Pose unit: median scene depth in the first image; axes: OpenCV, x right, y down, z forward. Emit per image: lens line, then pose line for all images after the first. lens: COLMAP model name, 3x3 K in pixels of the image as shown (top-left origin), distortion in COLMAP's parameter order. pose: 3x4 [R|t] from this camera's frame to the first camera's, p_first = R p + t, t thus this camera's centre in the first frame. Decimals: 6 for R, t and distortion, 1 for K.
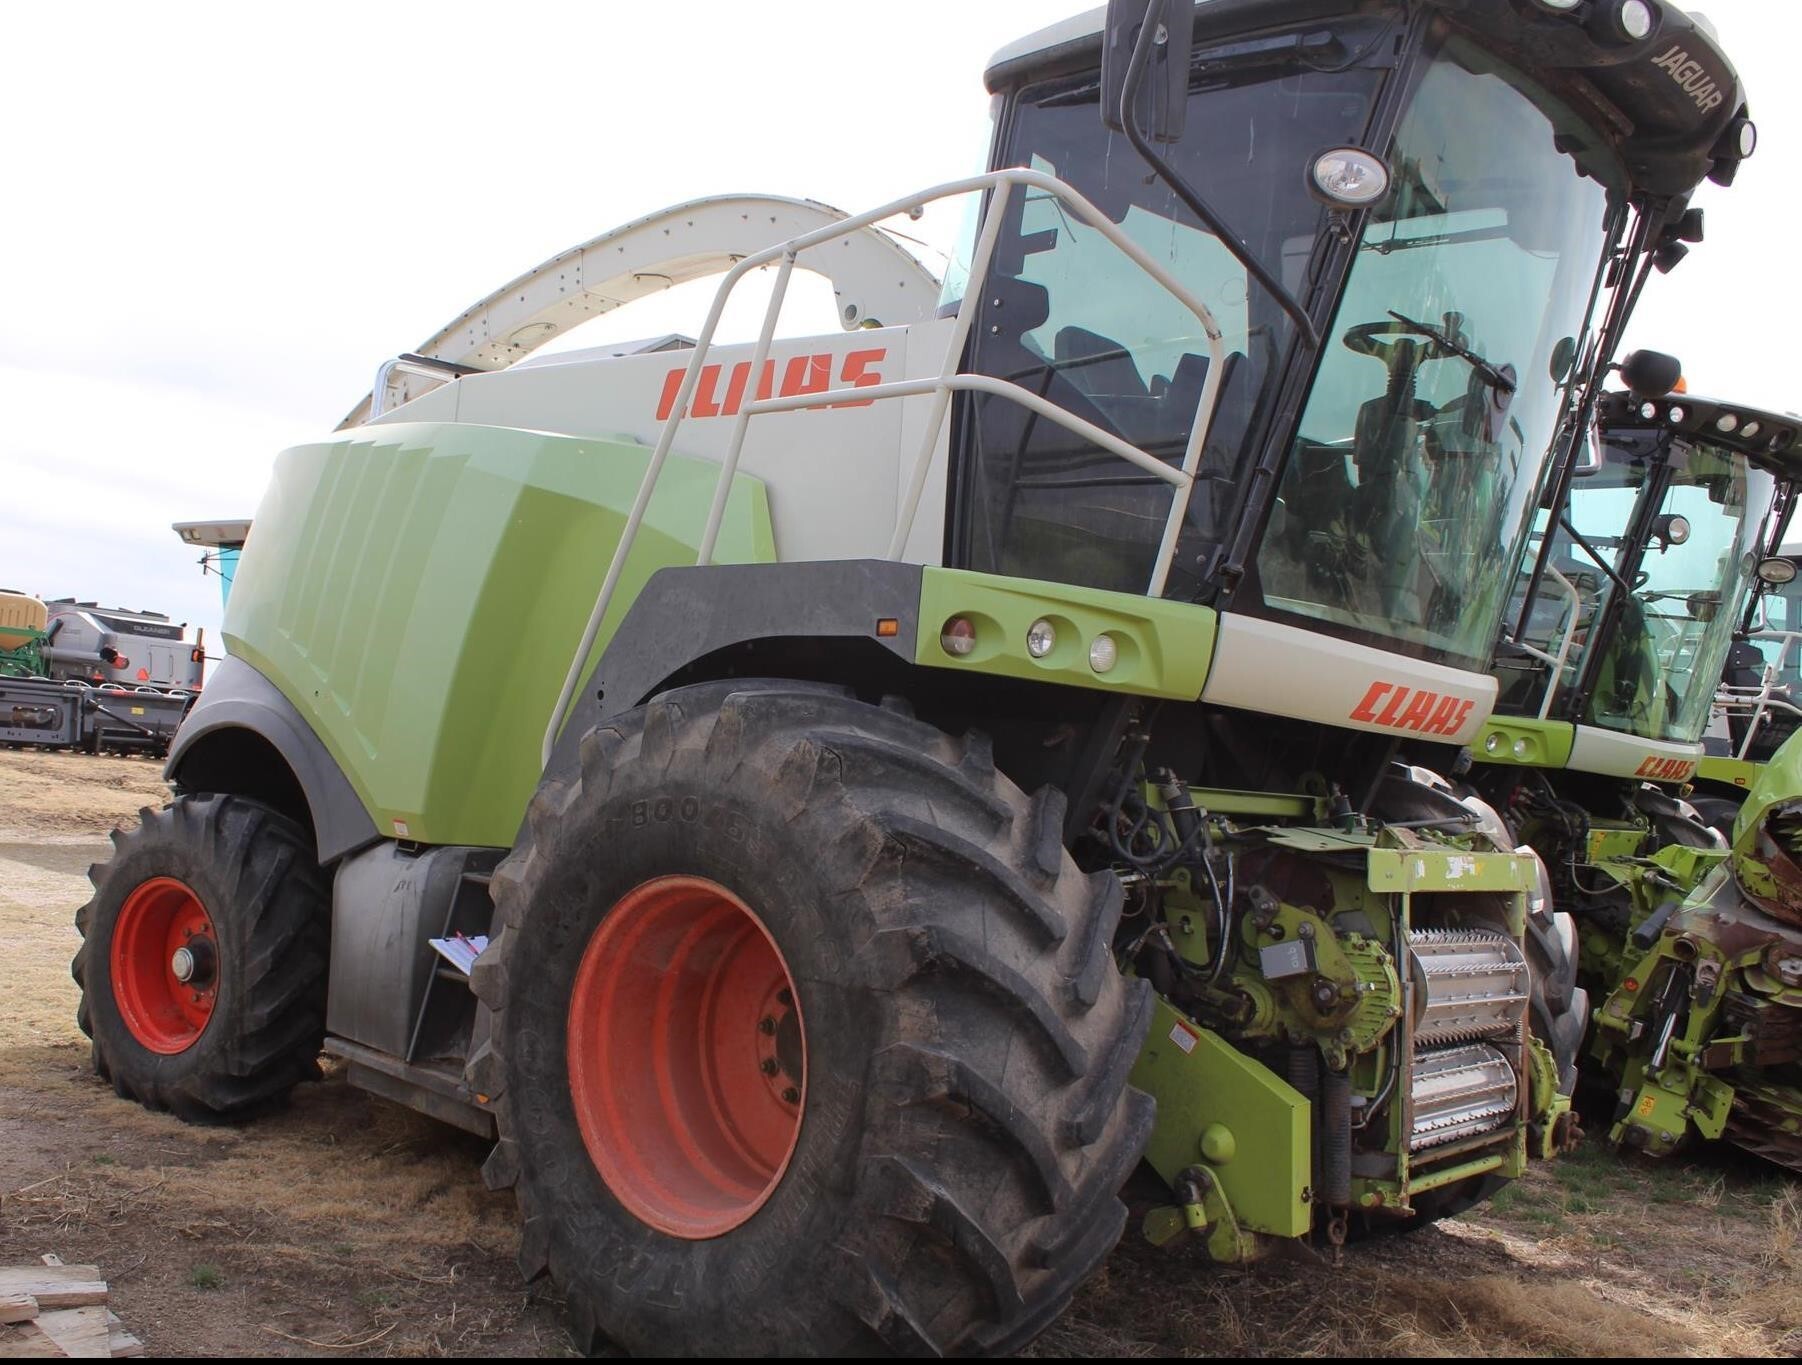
lens RADIAL K [[1695.4, 0, 782.0], [0, 1695.4, 677.9], [0, 0, 1]] dist [-0.117350, 0.000000]
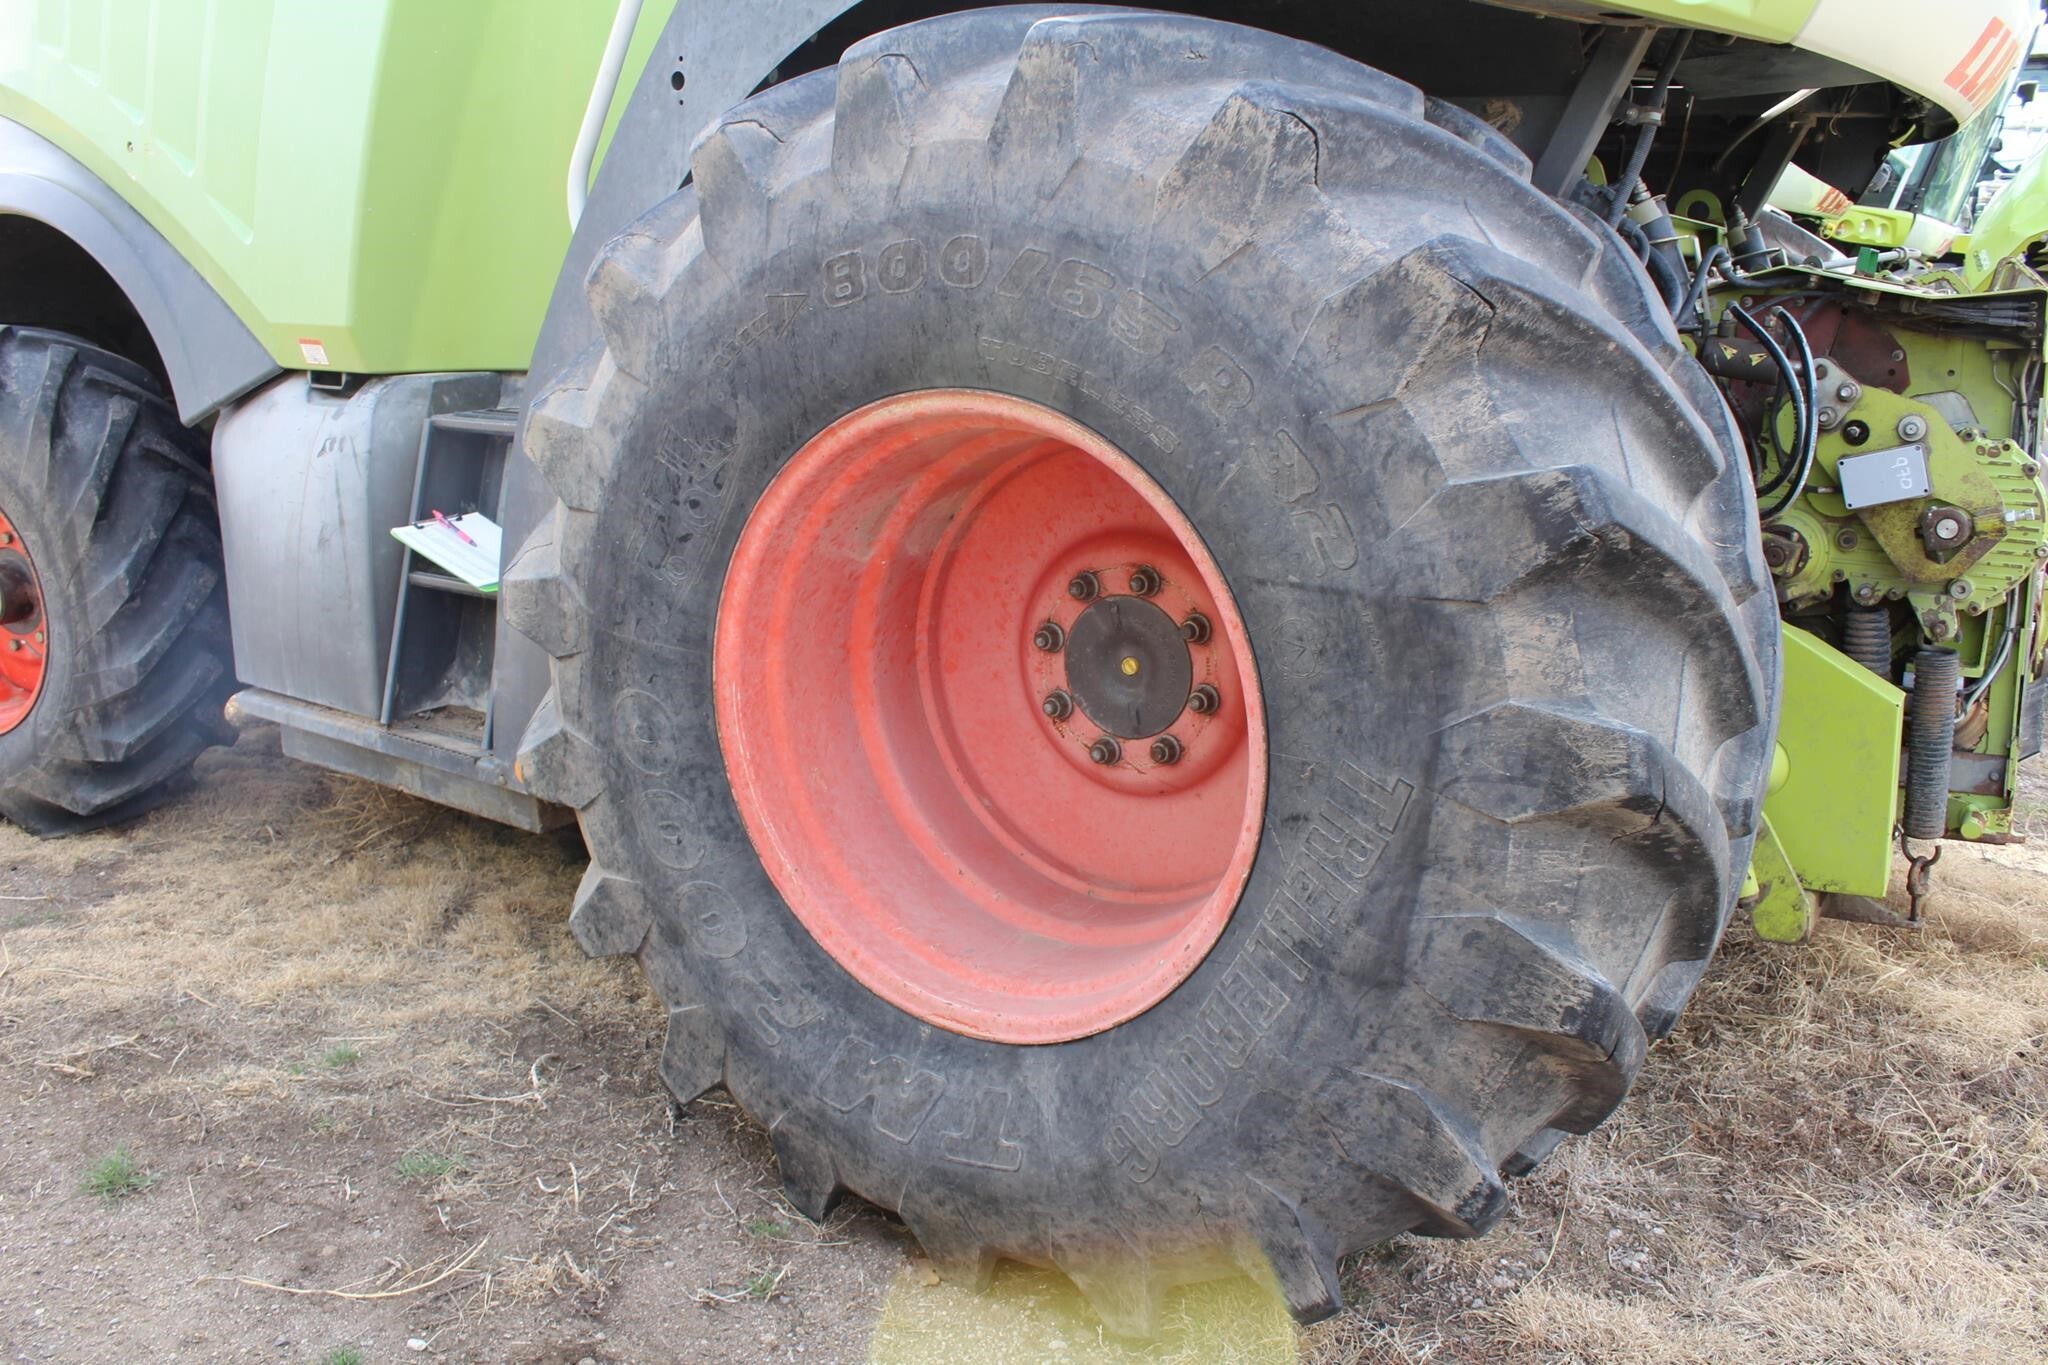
lens RADIAL K [[1730.4, 0, 1023.2], [0, 1730.4, 696.3], [0, 0, 1]] dist [-0.166276, 0.151589]
pose [[0.976513, -0.100210, 0.190735, -0.136707], [0.038455, 0.952103, 0.303349, 0.043556], [-0.211998, -0.288889, 0.933595, 0.446911]]
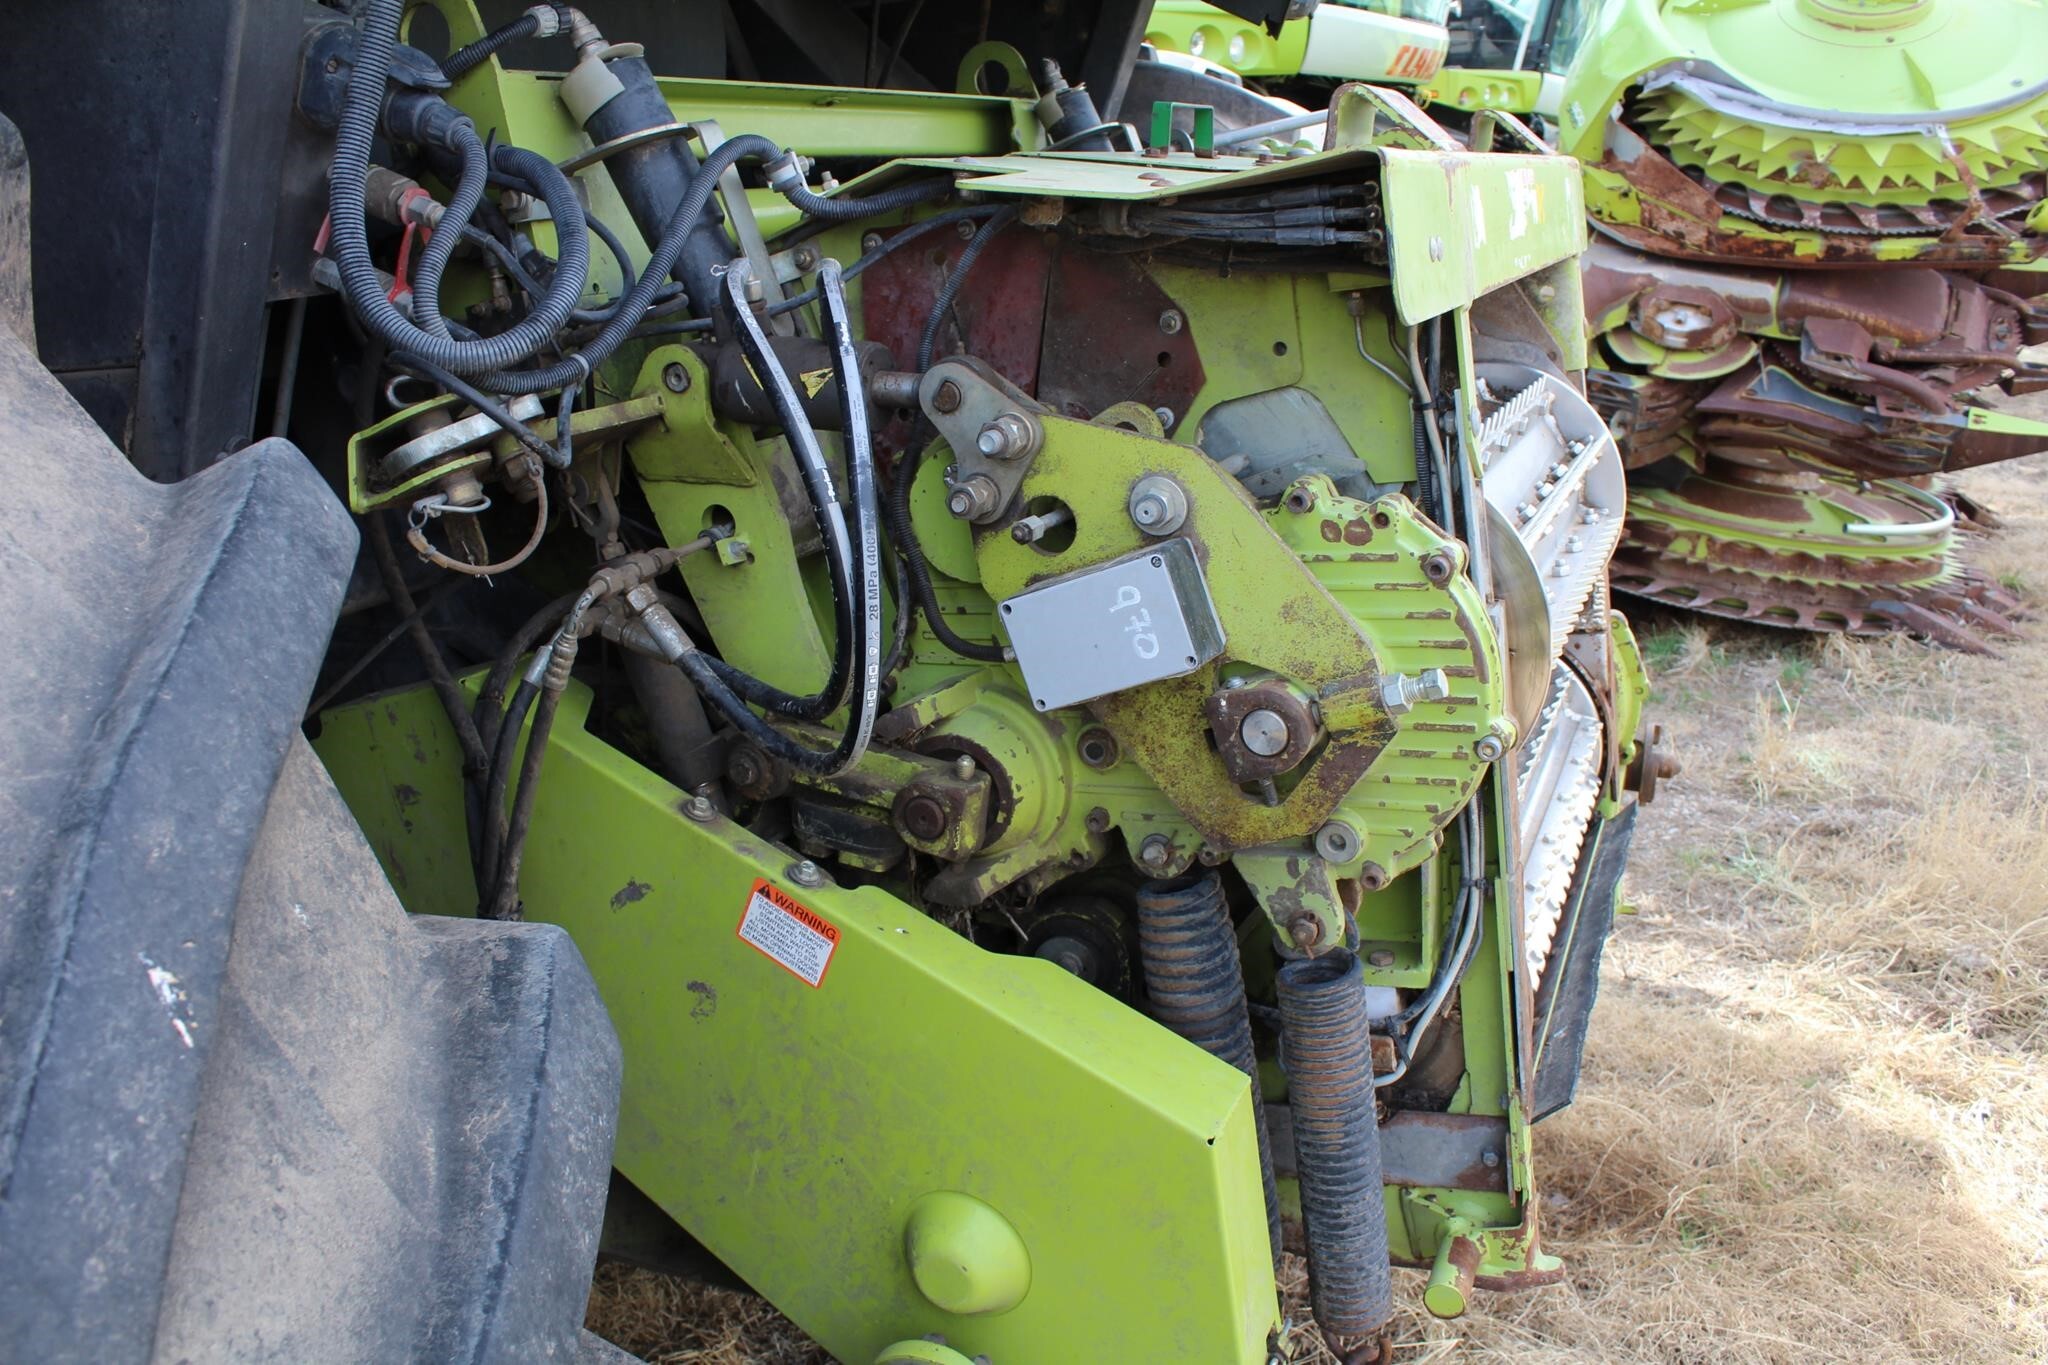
lens RADIAL K [[1730.4, 0, 1011.6], [0, 1730.4, 703.6], [0, 0, 1]] dist [-0.166276, 0.151589]
pose [[0.919710, -0.246493, 0.305574, 0.195621], [0.134205, 0.928838, 0.345325, 0.080510], [-0.368948, -0.276589, 0.887342, 0.736903]]
